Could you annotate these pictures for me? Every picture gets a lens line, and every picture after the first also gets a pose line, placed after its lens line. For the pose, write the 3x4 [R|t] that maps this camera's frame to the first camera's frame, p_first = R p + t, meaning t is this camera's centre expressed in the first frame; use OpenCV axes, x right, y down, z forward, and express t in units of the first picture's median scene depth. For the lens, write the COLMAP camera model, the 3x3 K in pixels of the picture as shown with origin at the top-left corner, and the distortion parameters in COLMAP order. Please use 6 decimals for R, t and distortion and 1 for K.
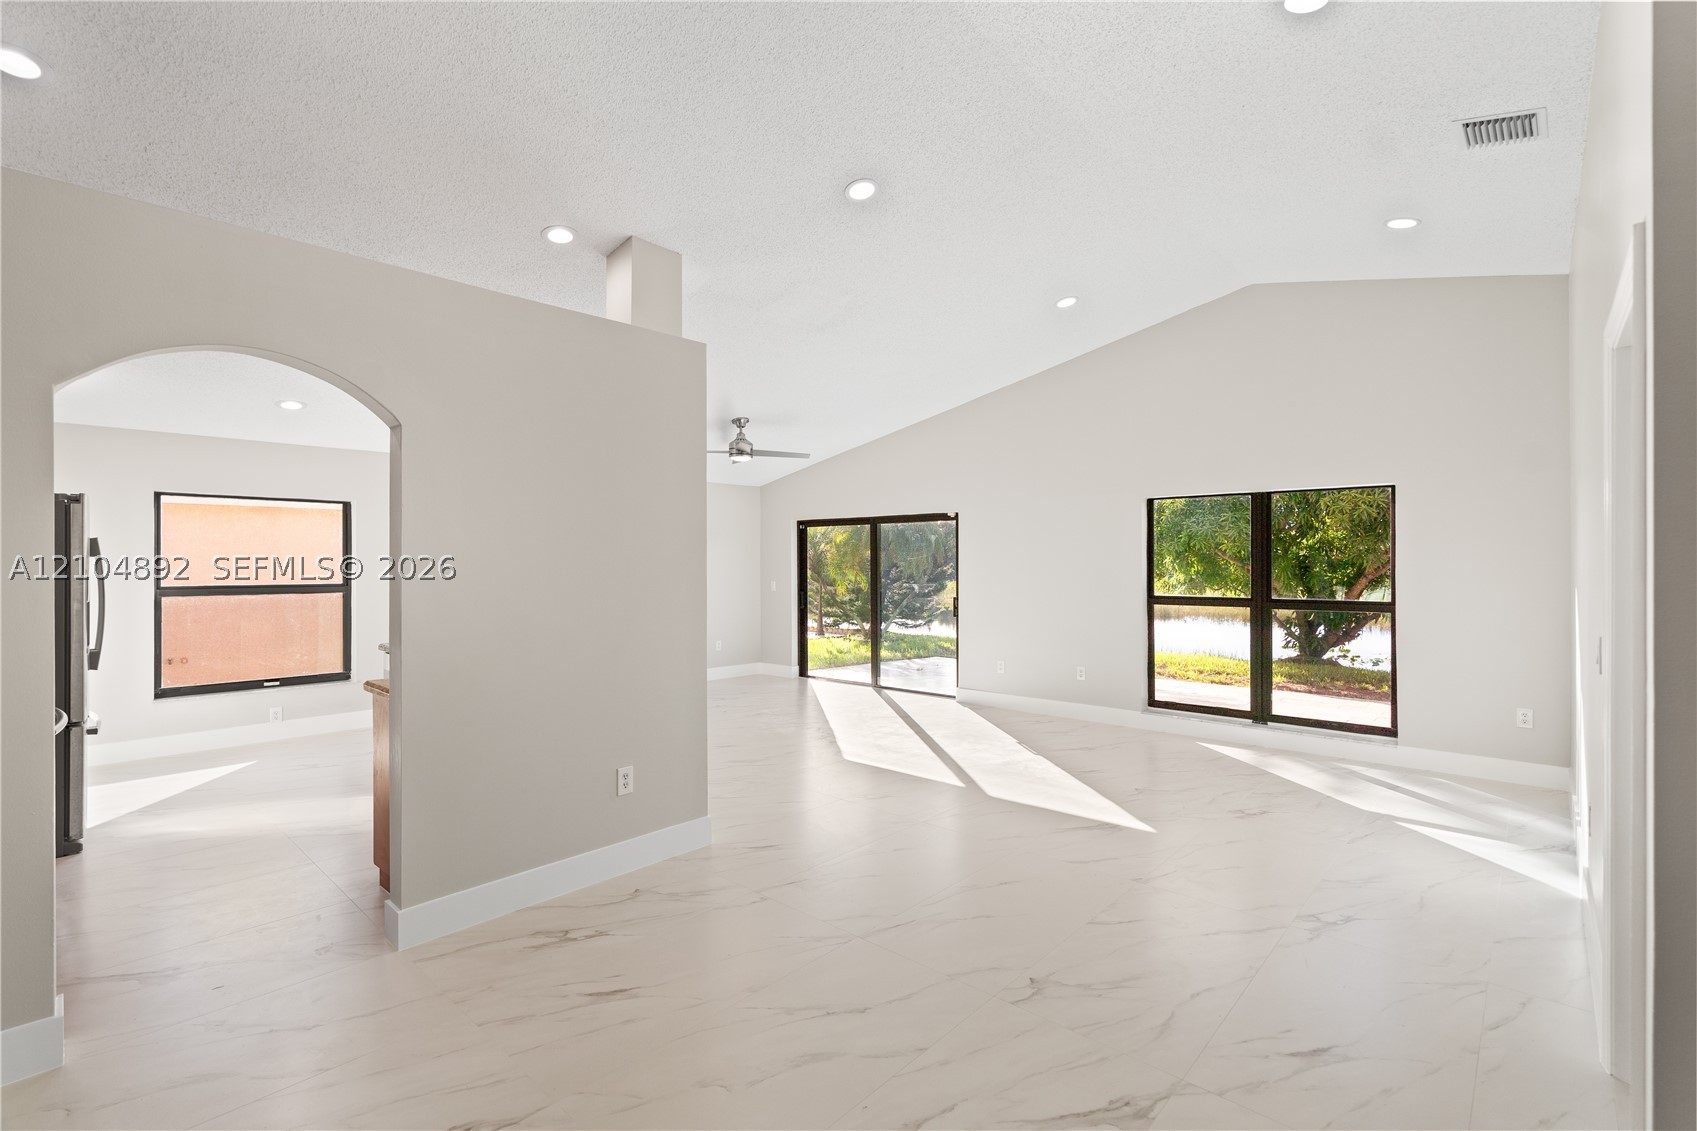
lens RADIAL K [[767.4, 0, 856.8], [0, 767.4, 562.3], [0, 0, 1]] dist [-0.013286, 0.006580]
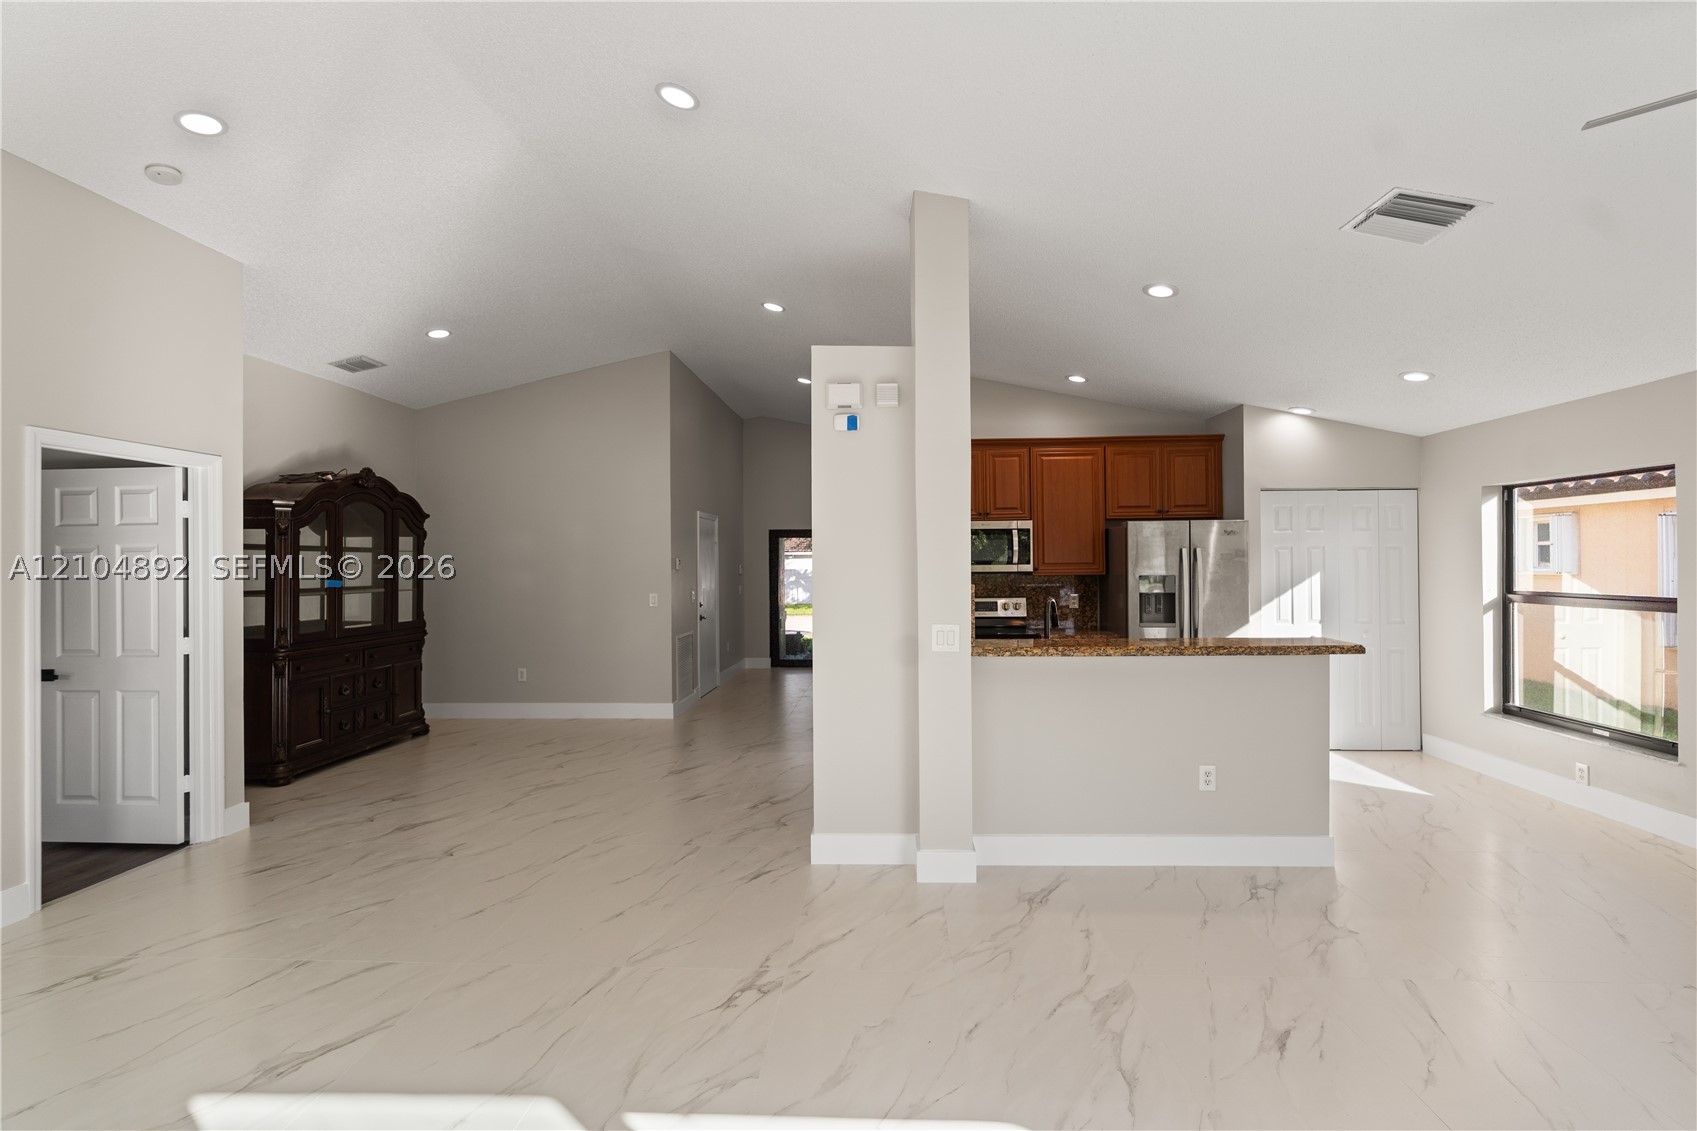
lens RADIAL K [[767.4, 0, 852.4], [0, 767.4, 561.4], [0, 0, 1]] dist [-0.013286, 0.006580]
pose [[-0.776782, 0.004637, -0.629752, 0.239614], [0.008544, 0.999958, -0.003175, -0.006079], [0.629711, -0.007847, -0.776790, 1.139800]]
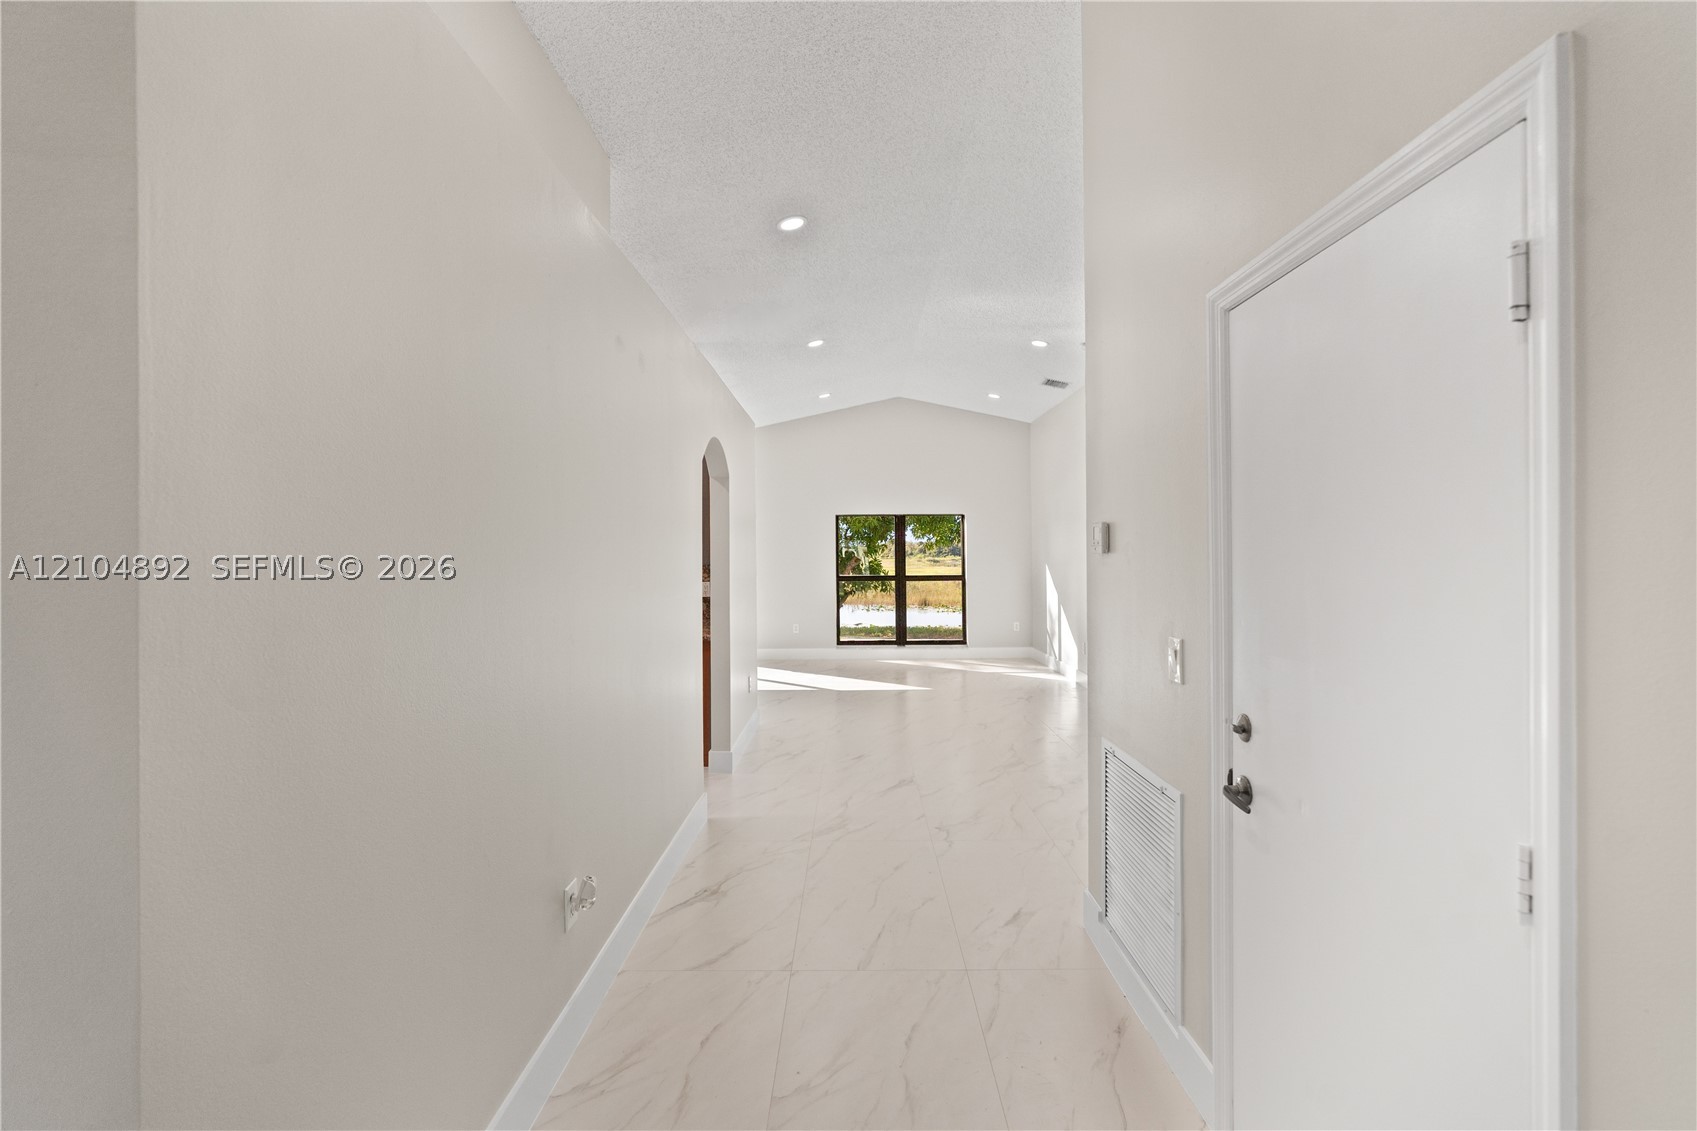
lens RADIAL K [[767.4, 0, 866.7], [0, 767.4, 556.0], [0, 0, 1]] dist [-0.013286, 0.006580]
pose [[0.738280, -0.006411, 0.674464, -0.722050], [0.007495, 0.999971, 0.001302, 0.000167], [-0.674453, 0.004094, 0.738306, -0.249303]]
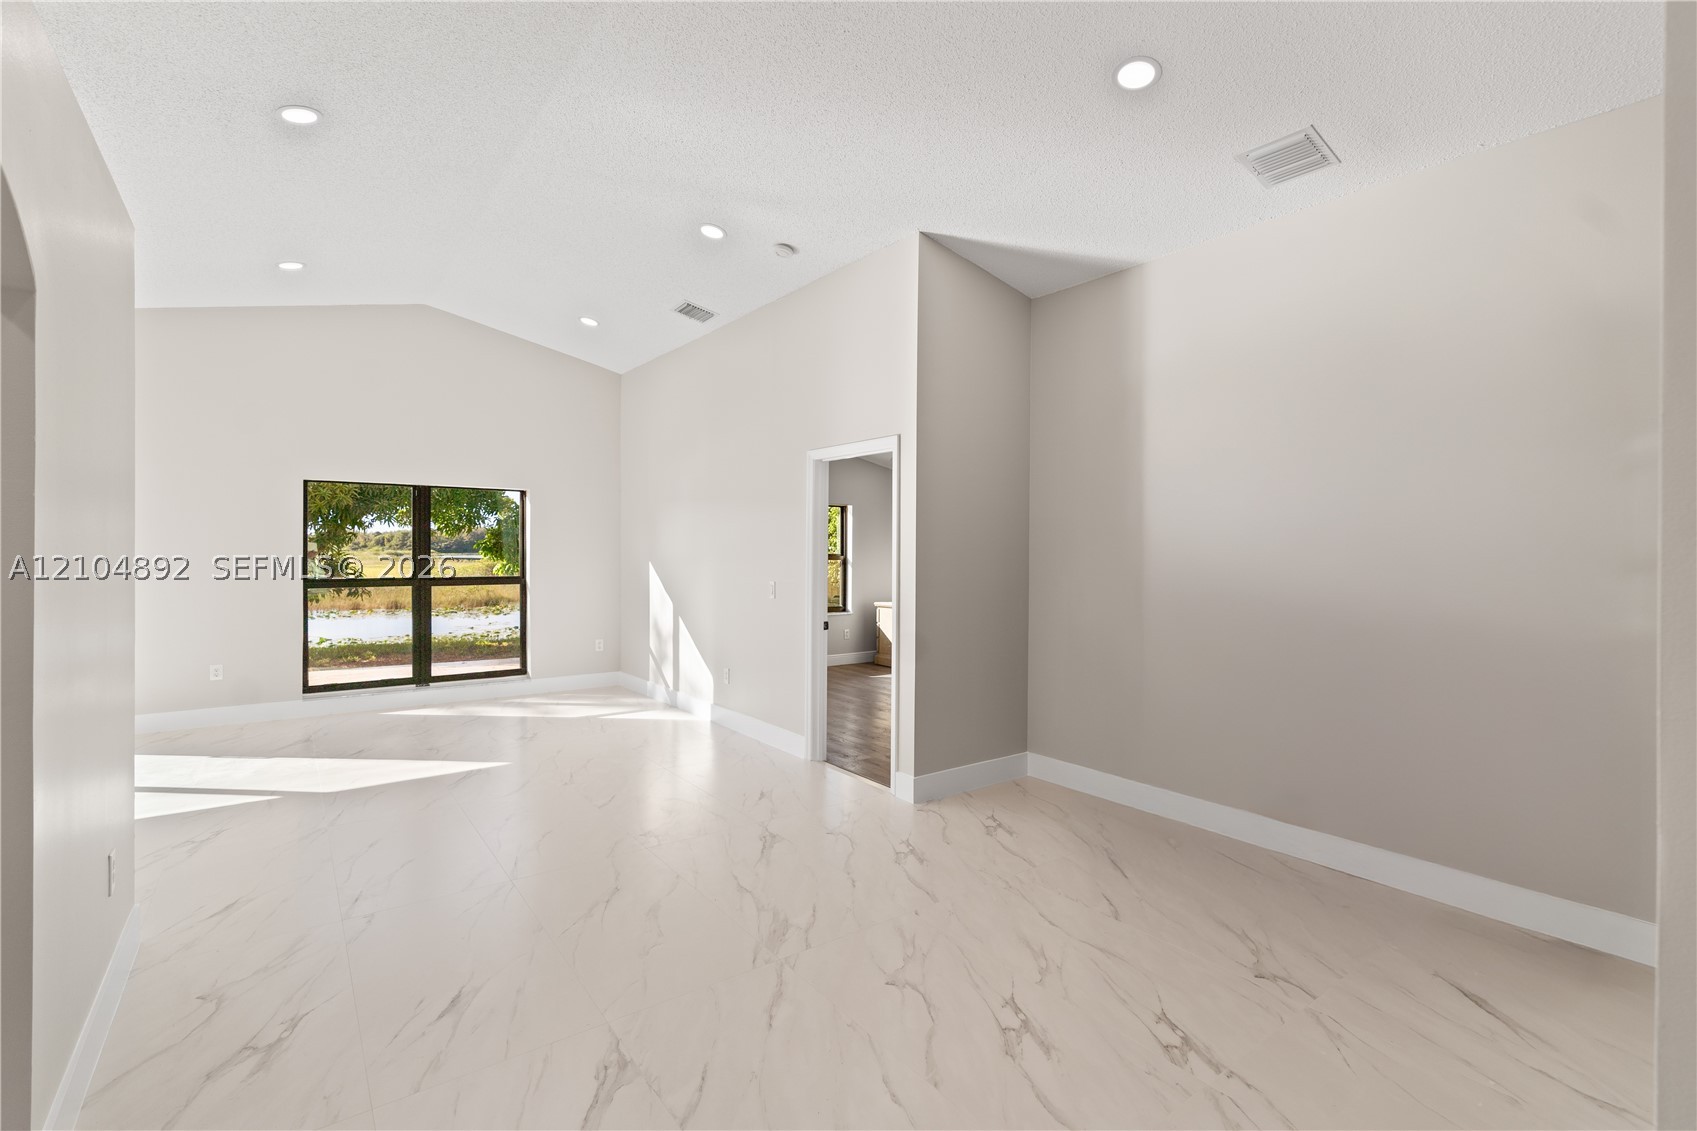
lens RADIAL K [[767.4, 0, 849.1], [0, 767.4, 554.6], [0, 0, 1]] dist [-0.013286, 0.006580]
pose [[0.198536, -0.005582, 0.980078, -0.477095], [-0.005113, 0.999964, 0.006731, 0.001060], [-0.980080, -0.006348, 0.198501, 0.142062]]
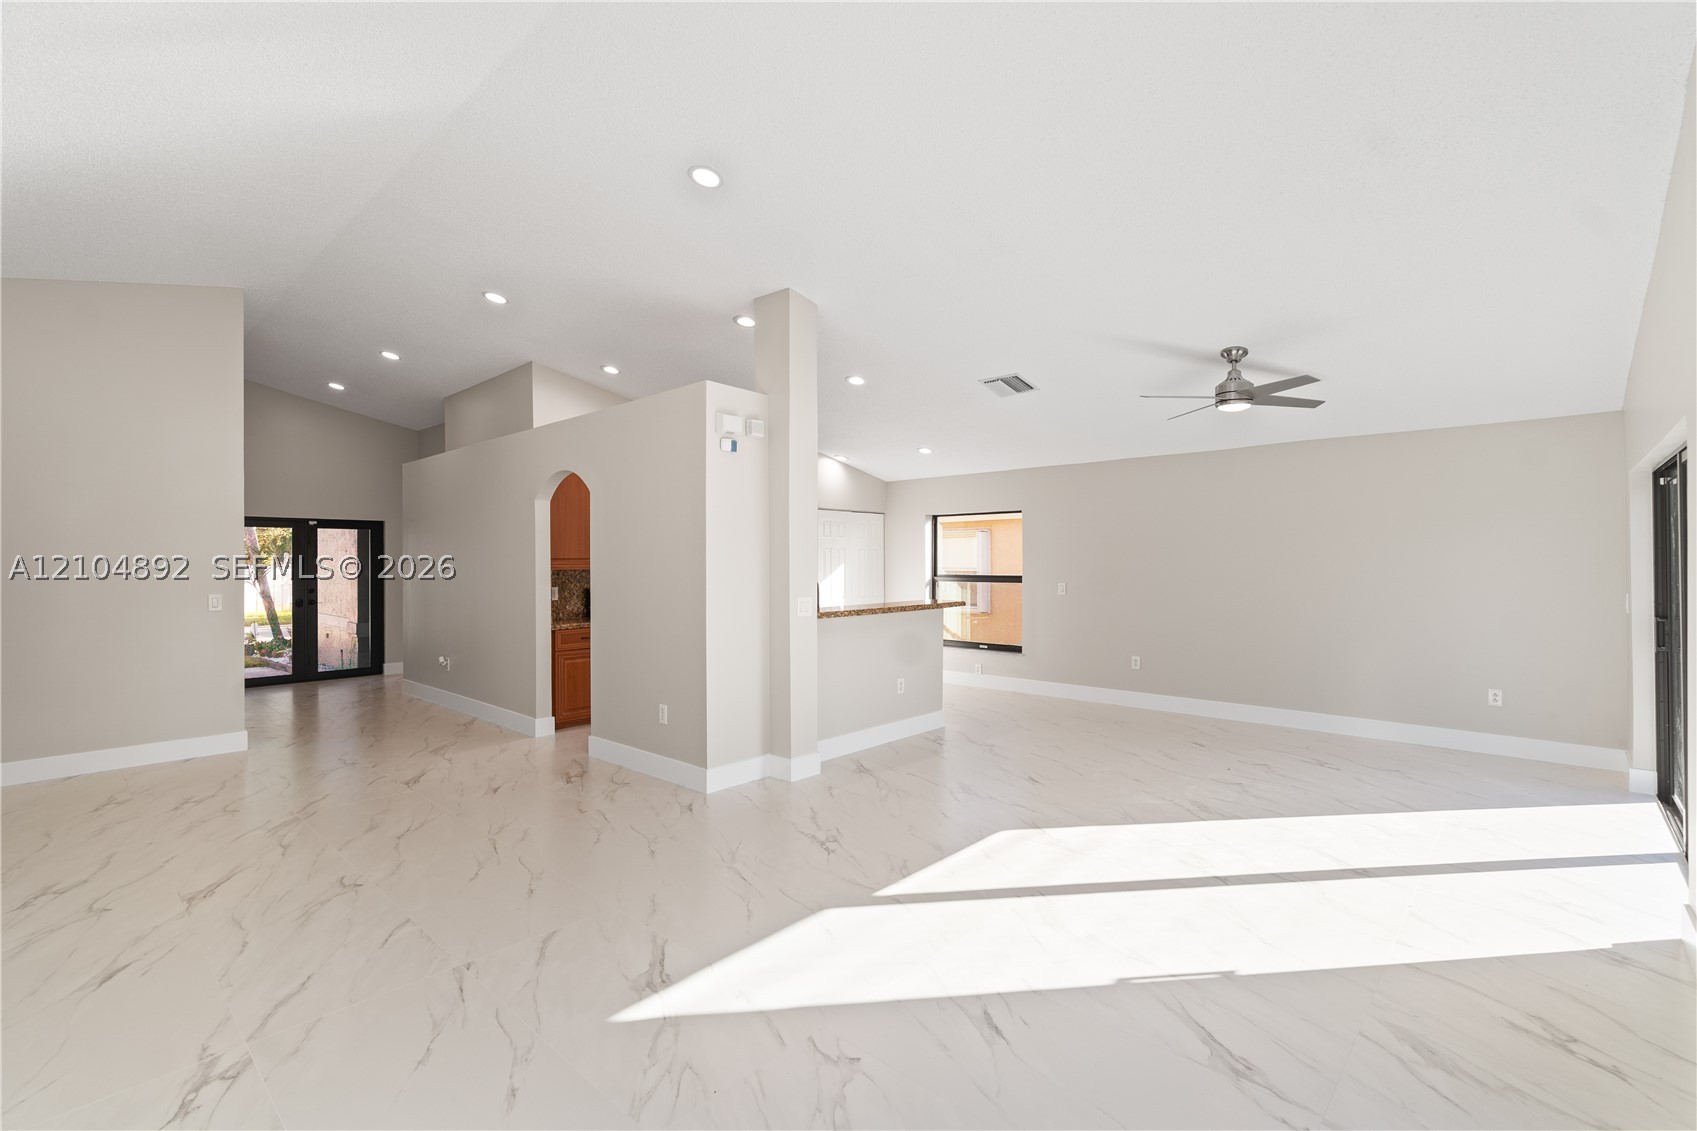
lens RADIAL K [[767.4, 0, 848.8], [0, 767.4, 560.1], [0, 0, 1]] dist [-0.013286, 0.006580]
pose [[-0.015766, 0.000772, -0.999875, 0.647722], [0.004751, 0.999988, 0.000697, -0.000306], [0.999864, -0.004740, -0.015770, 0.795354]]
